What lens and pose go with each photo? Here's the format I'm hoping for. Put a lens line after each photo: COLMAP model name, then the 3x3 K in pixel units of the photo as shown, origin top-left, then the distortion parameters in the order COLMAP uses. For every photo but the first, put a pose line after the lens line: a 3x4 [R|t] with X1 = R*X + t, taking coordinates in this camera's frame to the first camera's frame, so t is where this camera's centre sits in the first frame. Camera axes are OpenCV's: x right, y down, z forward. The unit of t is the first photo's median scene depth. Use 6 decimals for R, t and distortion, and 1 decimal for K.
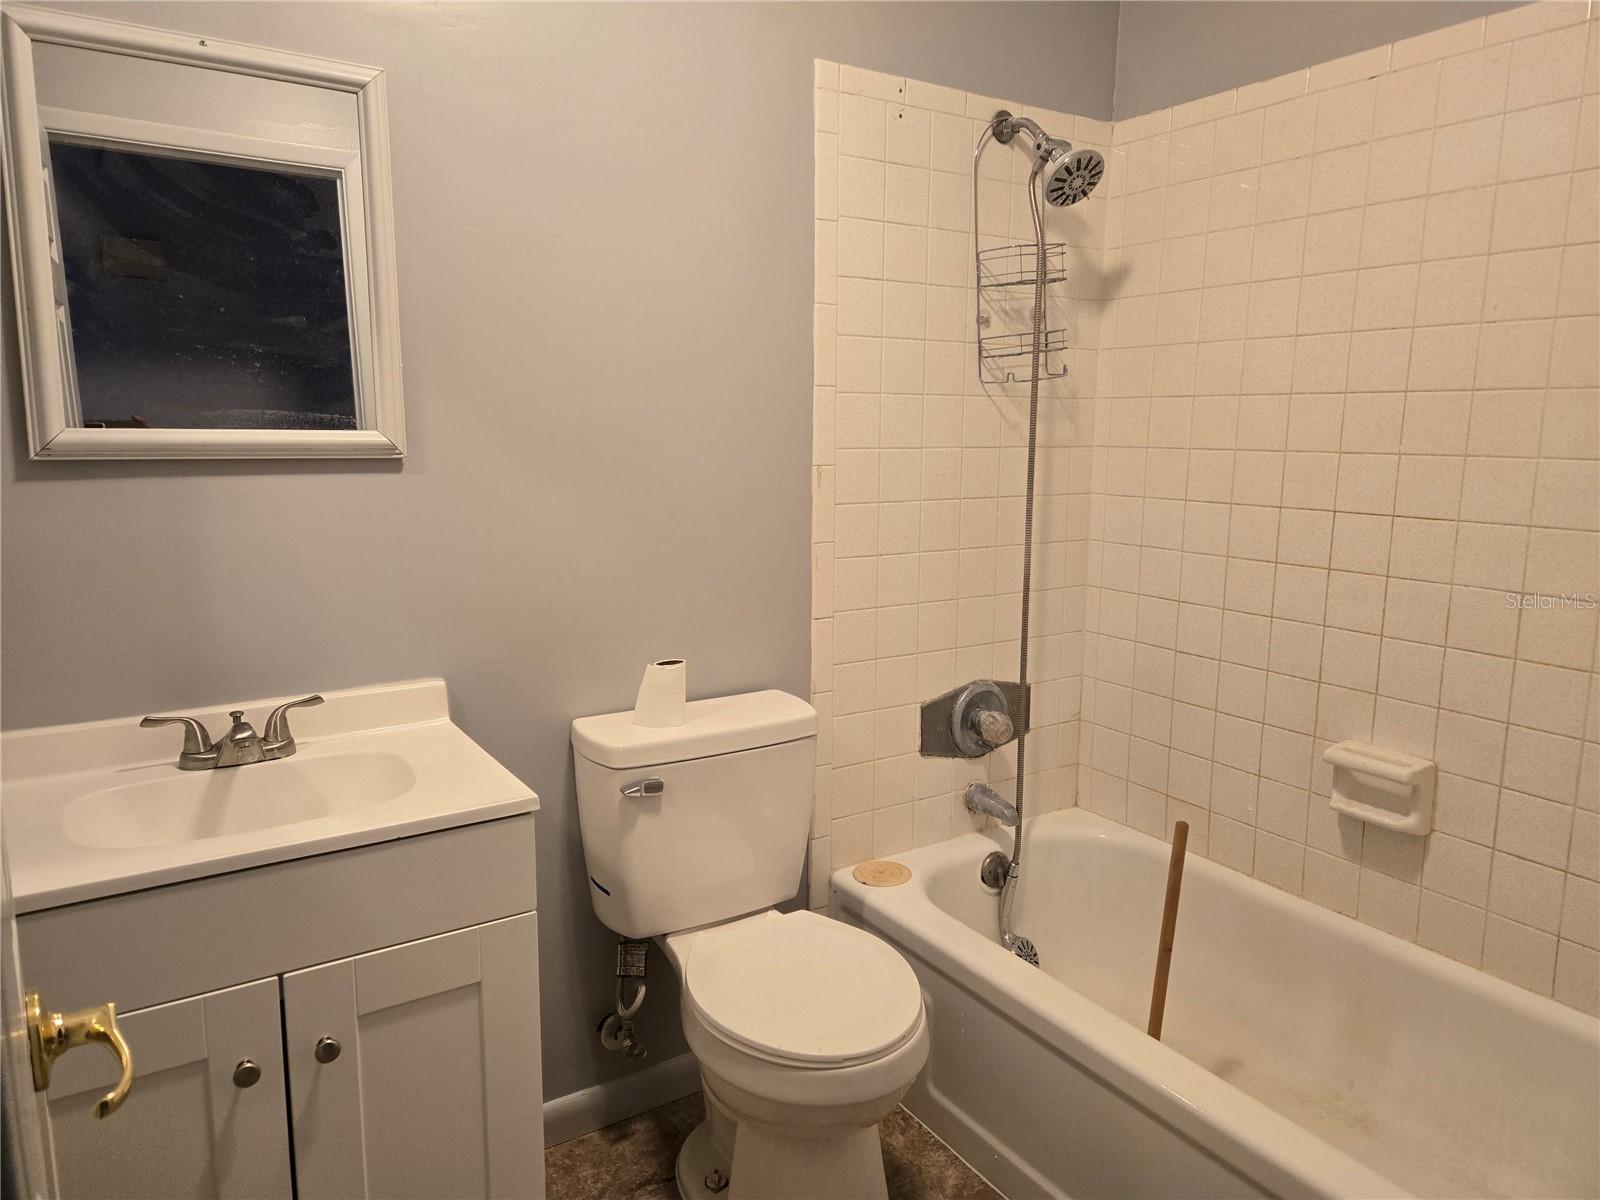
lens RADIAL K [[1056.7, 0, 798.5], [0, 1056.7, 584.7], [0, 0, 1]] dist [0.080588, -0.060270]
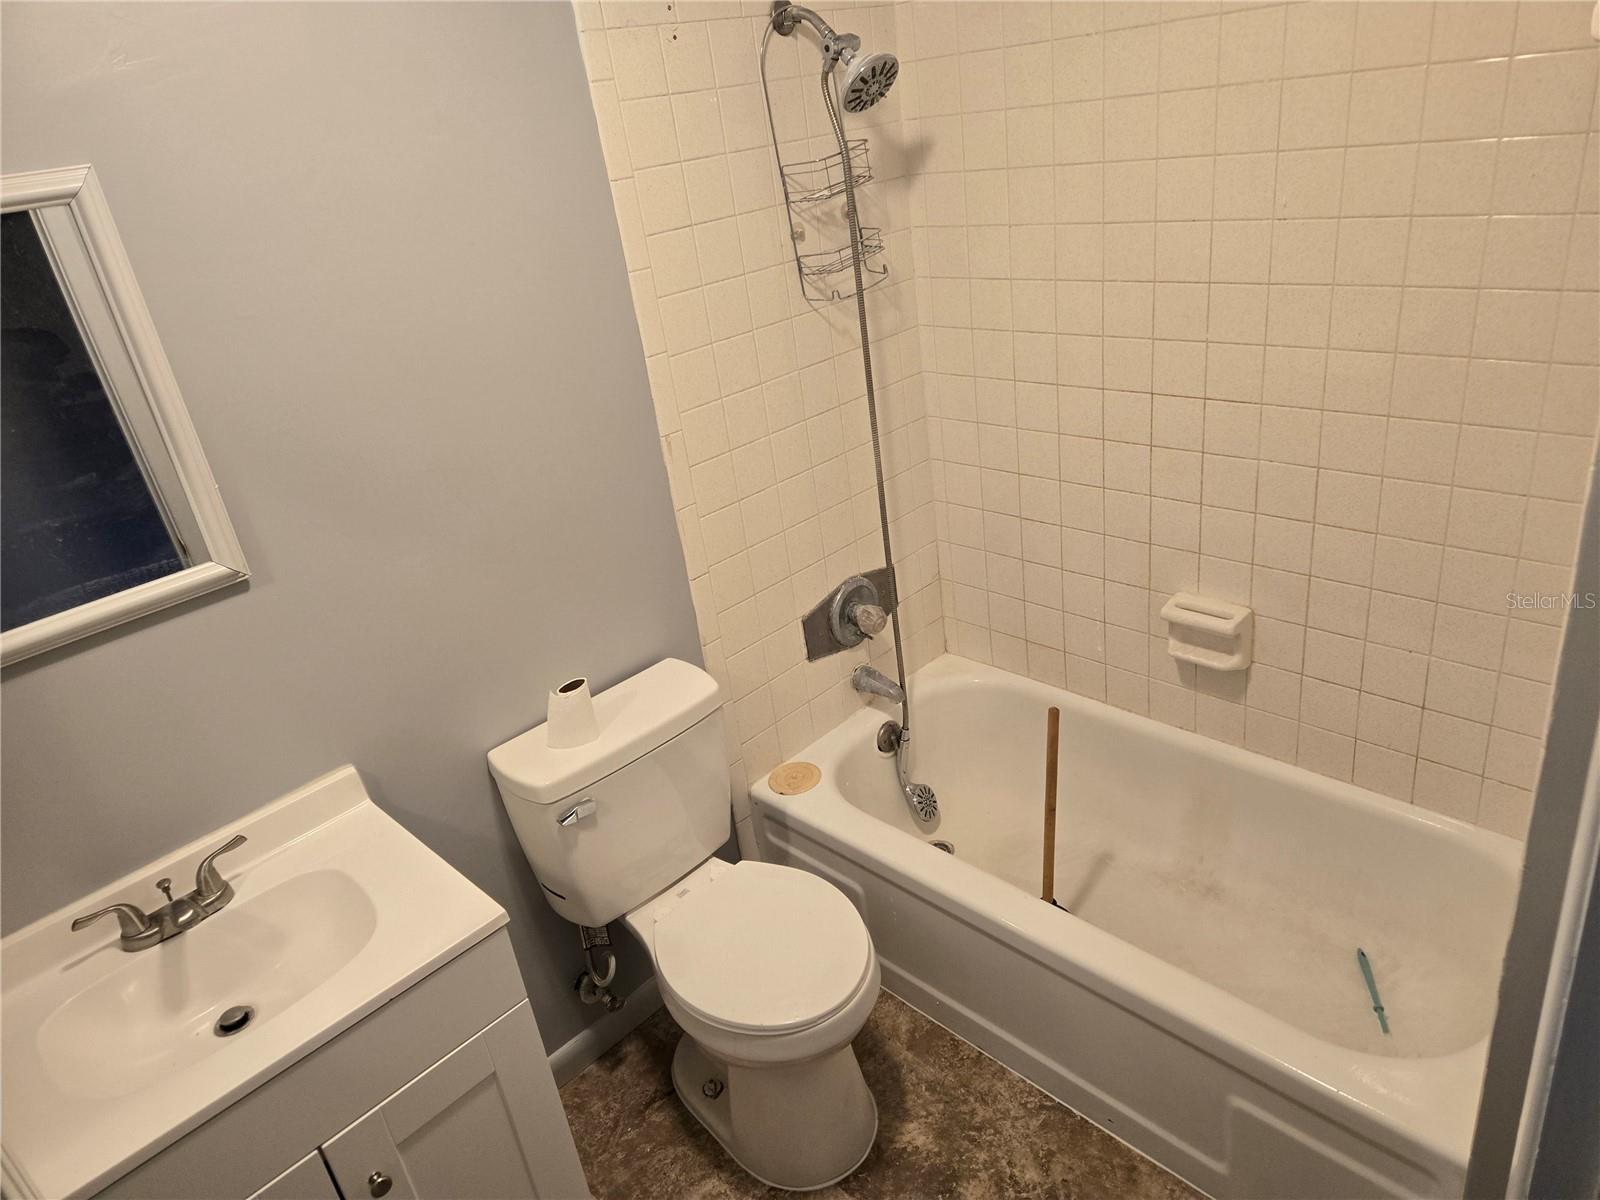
lens RADIAL K [[1056.7, 0, 798.5], [0, 1056.7, 584.7], [0, 0, 1]] dist [0.080588, -0.060270]
pose [[0.967817, -0.212146, 0.135369, -0.025181], [0.169947, 0.947696, 0.270166, -0.229919], [-0.185604, -0.238465, 0.953250, 0.007529]]
